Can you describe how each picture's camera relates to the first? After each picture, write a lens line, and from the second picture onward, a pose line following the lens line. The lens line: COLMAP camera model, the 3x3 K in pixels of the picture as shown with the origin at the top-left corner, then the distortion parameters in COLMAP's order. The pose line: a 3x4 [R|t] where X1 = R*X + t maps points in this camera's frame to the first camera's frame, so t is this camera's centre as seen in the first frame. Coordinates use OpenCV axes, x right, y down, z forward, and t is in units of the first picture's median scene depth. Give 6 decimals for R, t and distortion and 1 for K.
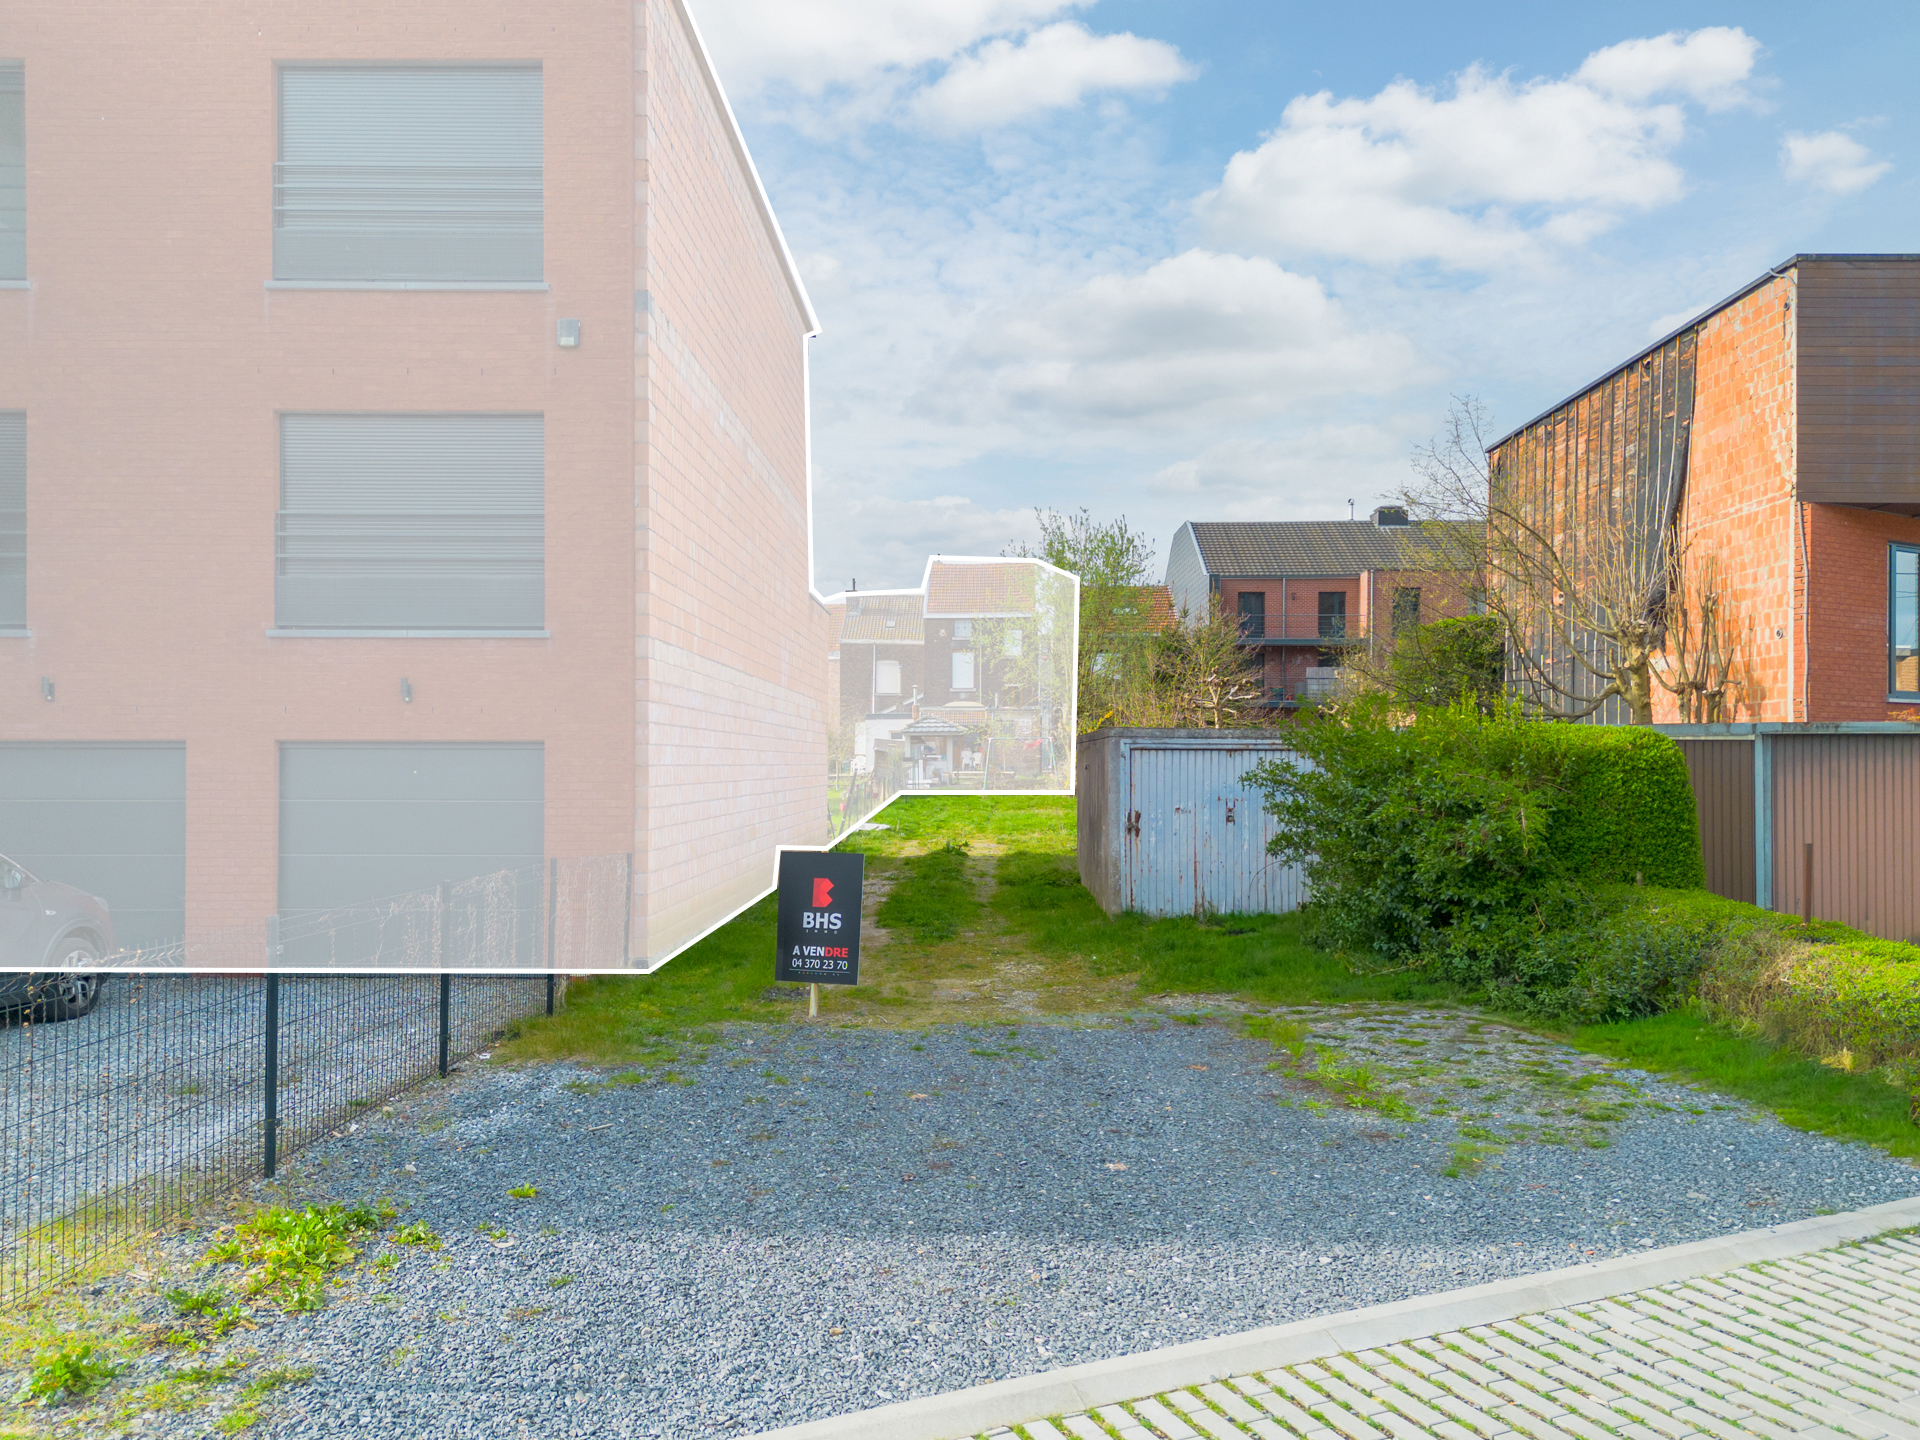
lens RADIAL K [[1377.3, 0, 920.0], [0, 1377.3, 770.5], [0, 0, 1]] dist [0.061576, -0.052330]
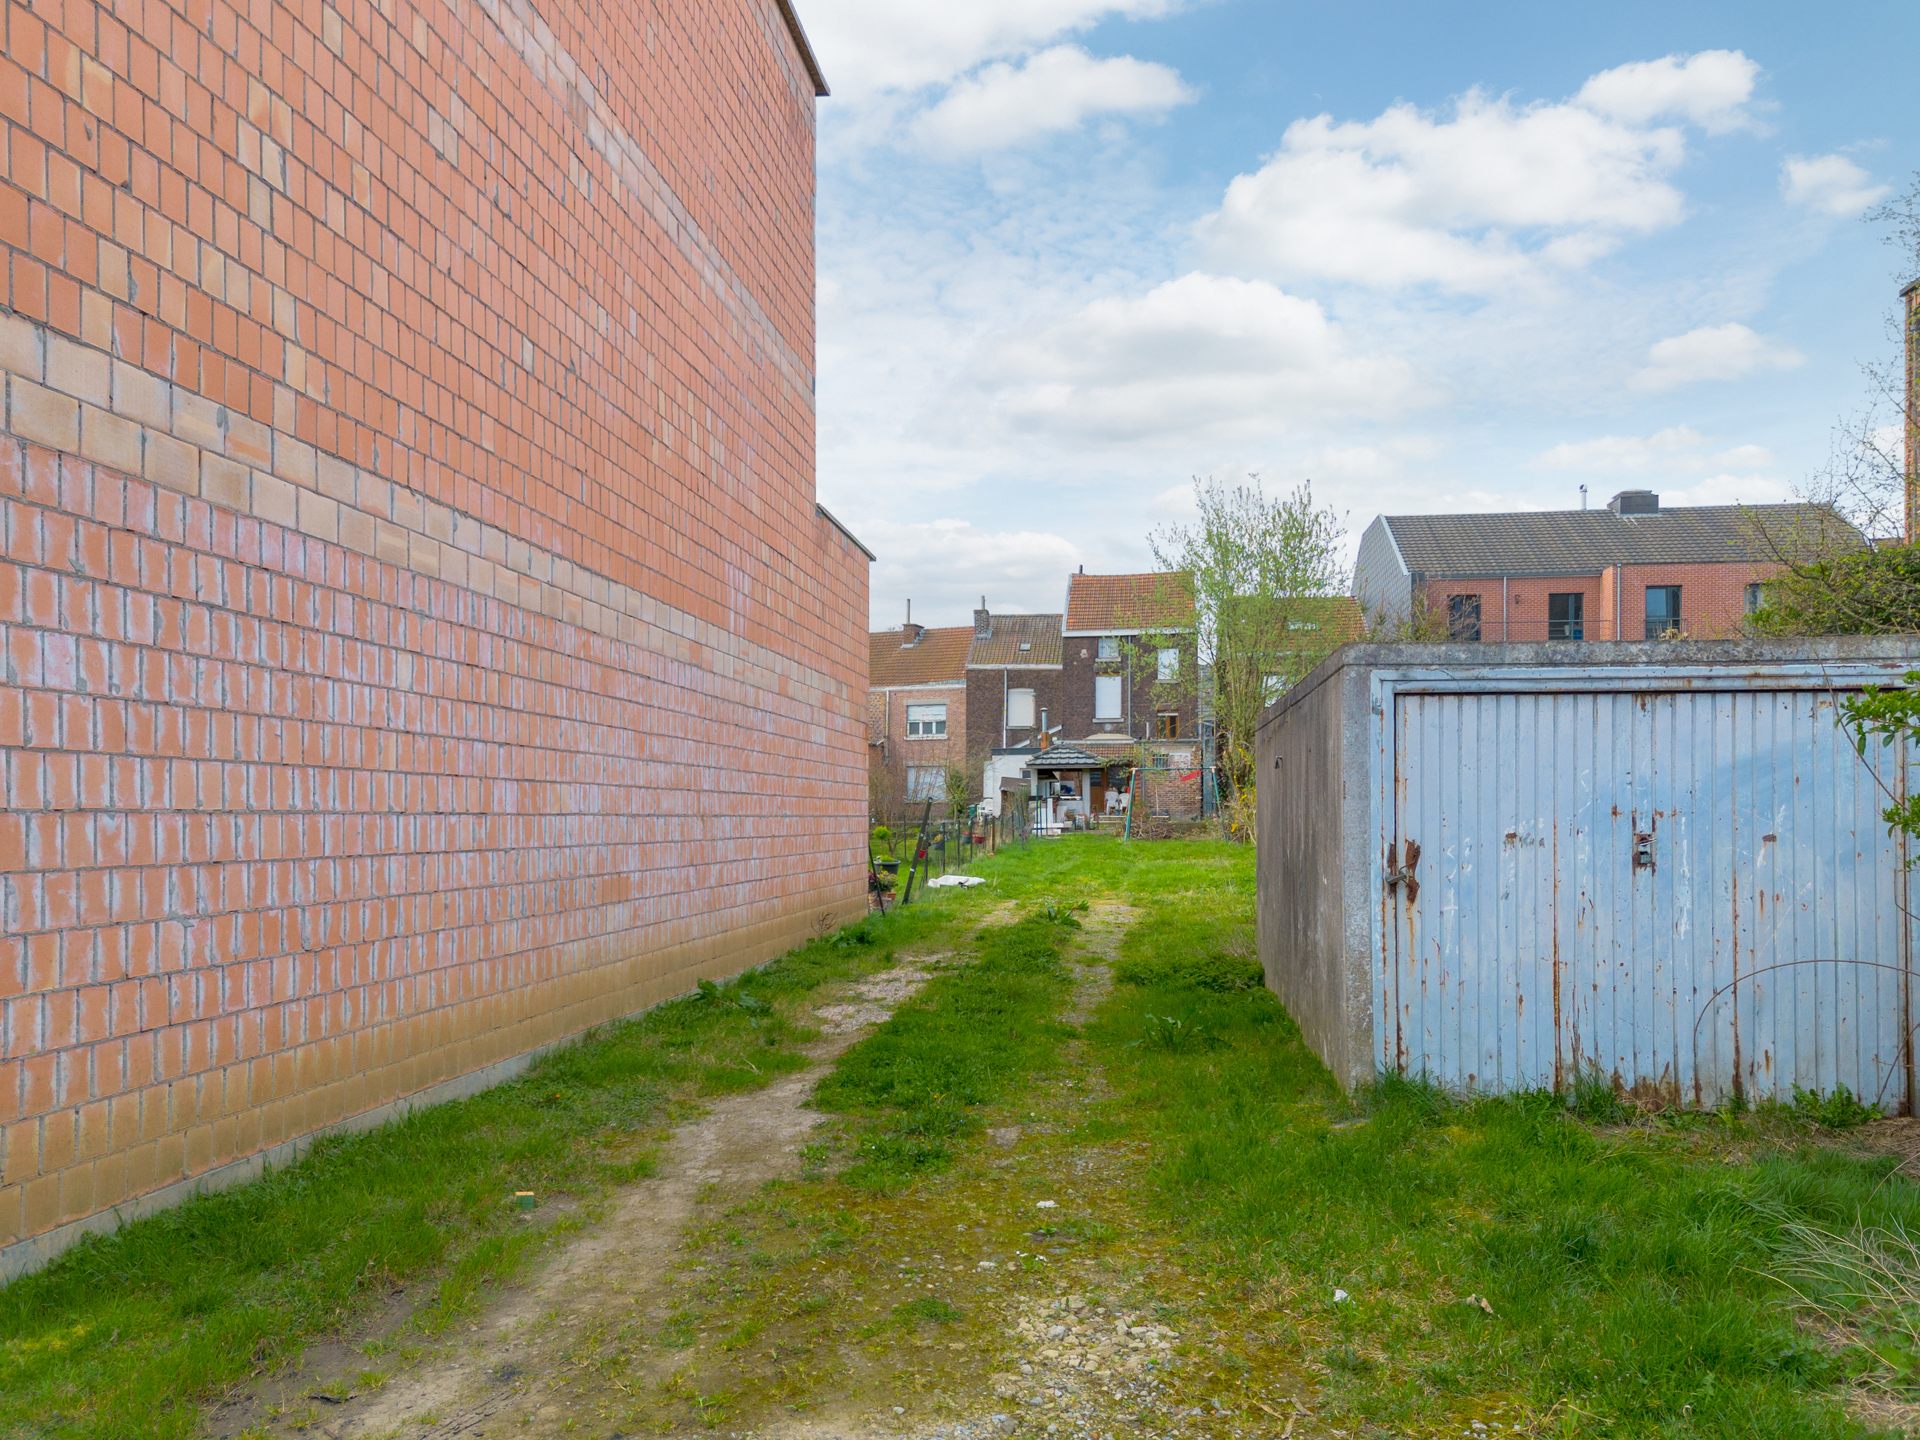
lens RADIAL K [[1377.3, 0, 946.8], [0, 1377.3, 830.9], [0, 0, 1]] dist [0.061576, -0.052330]
pose [[0.995302, -0.000894, -0.096813, 0.057042], [0.001314, 0.999990, 0.004269, 0.024245], [0.096808, -0.004377, 0.995293, 0.563542]]
